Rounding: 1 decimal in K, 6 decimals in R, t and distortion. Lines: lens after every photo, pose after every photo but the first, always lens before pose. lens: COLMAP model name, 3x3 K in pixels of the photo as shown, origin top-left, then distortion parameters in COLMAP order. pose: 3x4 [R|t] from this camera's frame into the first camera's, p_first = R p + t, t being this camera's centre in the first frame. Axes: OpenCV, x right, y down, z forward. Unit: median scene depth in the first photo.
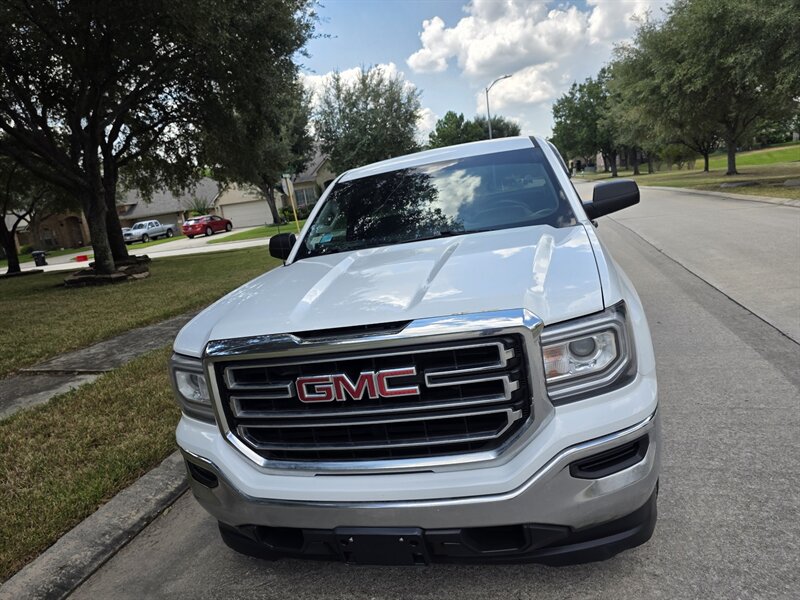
lens RADIAL K [[542.1, 0, 404.3], [0, 542.1, 306.1], [0, 0, 1]] dist [0.064651, -0.062339]
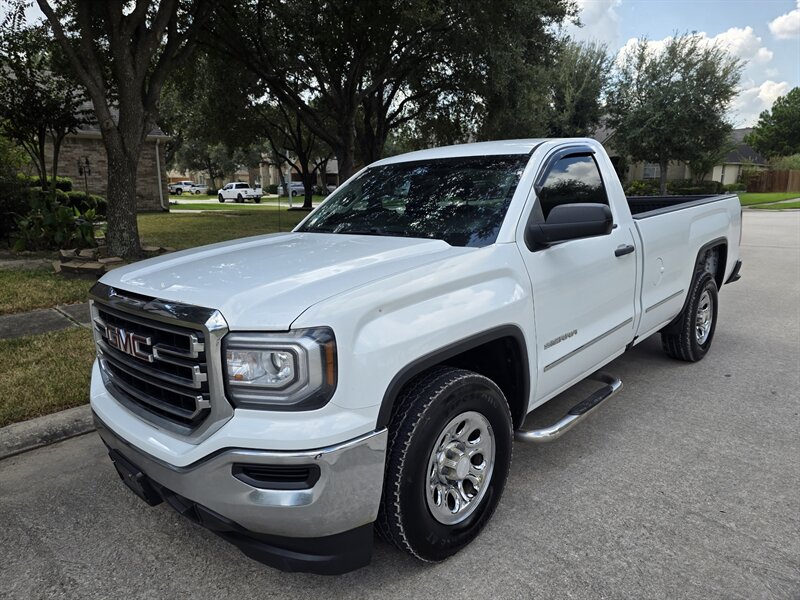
lens RADIAL K [[542.1, 0, 404.3], [0, 542.1, 306.1], [0, 0, 1]] dist [0.064651, -0.062339]
pose [[0.863463, 0.228918, -0.449476, 0.040821], [-0.205316, 0.973434, 0.101350, -0.007402], [0.460736, 0.004772, 0.887524, 0.008952]]
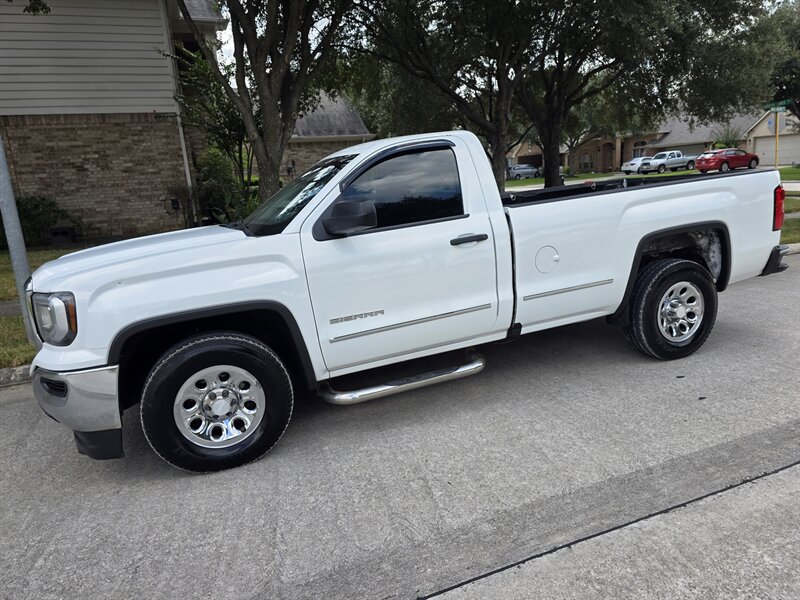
lens RADIAL K [[542.1, 0, 404.3], [0, 542.1, 306.1], [0, 0, 1]] dist [0.064651, -0.062339]
pose [[0.587922, 0.280990, -0.758546, 0.089154], [-0.180349, 0.959659, 0.215707, -0.019649], [0.788557, 0.009984, 0.614880, 0.034761]]
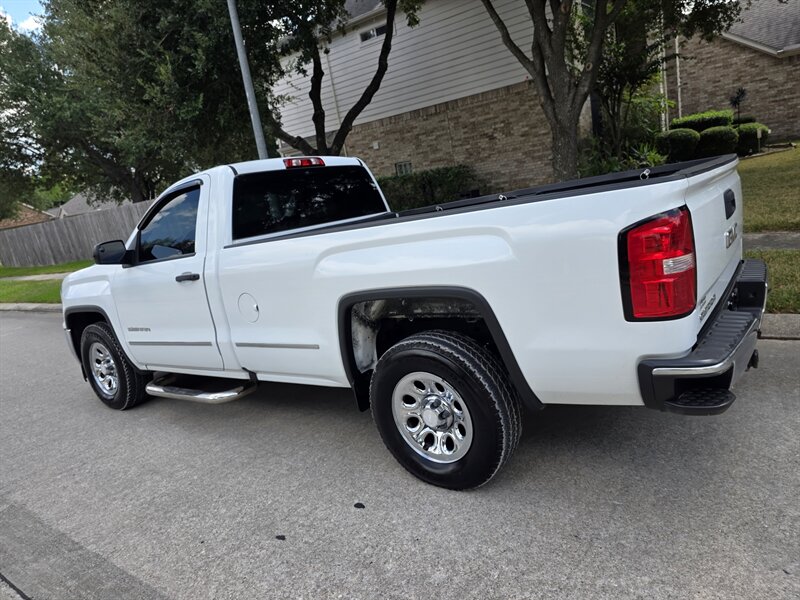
lens RADIAL K [[534.6, 0, 405.1], [0, 534.6, 297.1], [0, 0, 1]] dist [0.055918, -0.056564]
pose [[-0.342167, 0.391392, -0.854245, 0.091901], [0.019399, 0.911869, 0.410023, -0.044304], [0.939439, 0.123725, -0.319604, 0.150032]]
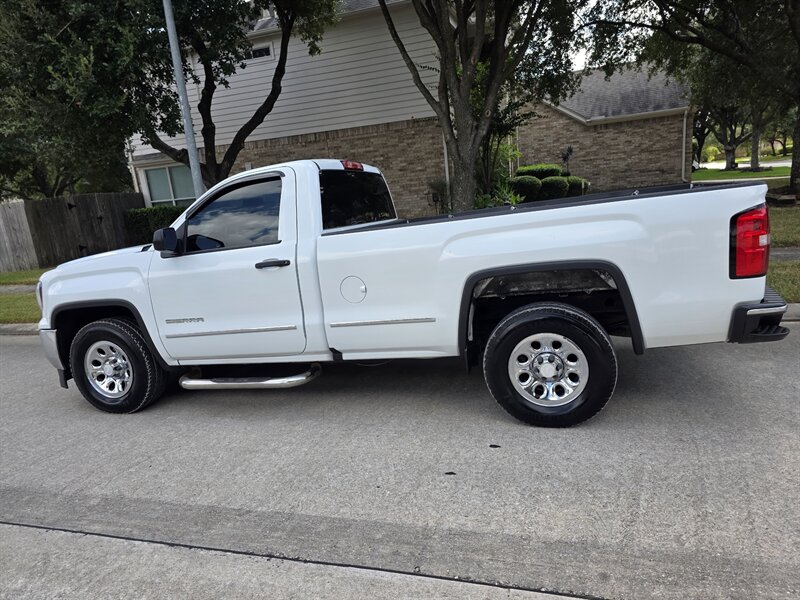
lens RADIAL K [[533.7, 0, 406.1], [0, 533.7, 309.9], [0, 0, 1]] dist [0.068500, -0.063648]
pose [[-0.039978, 0.356447, -0.933460, 0.113256], [-0.103801, 0.927670, 0.358682, -0.039851], [0.993794, 0.111233, -0.000087, 0.113728]]
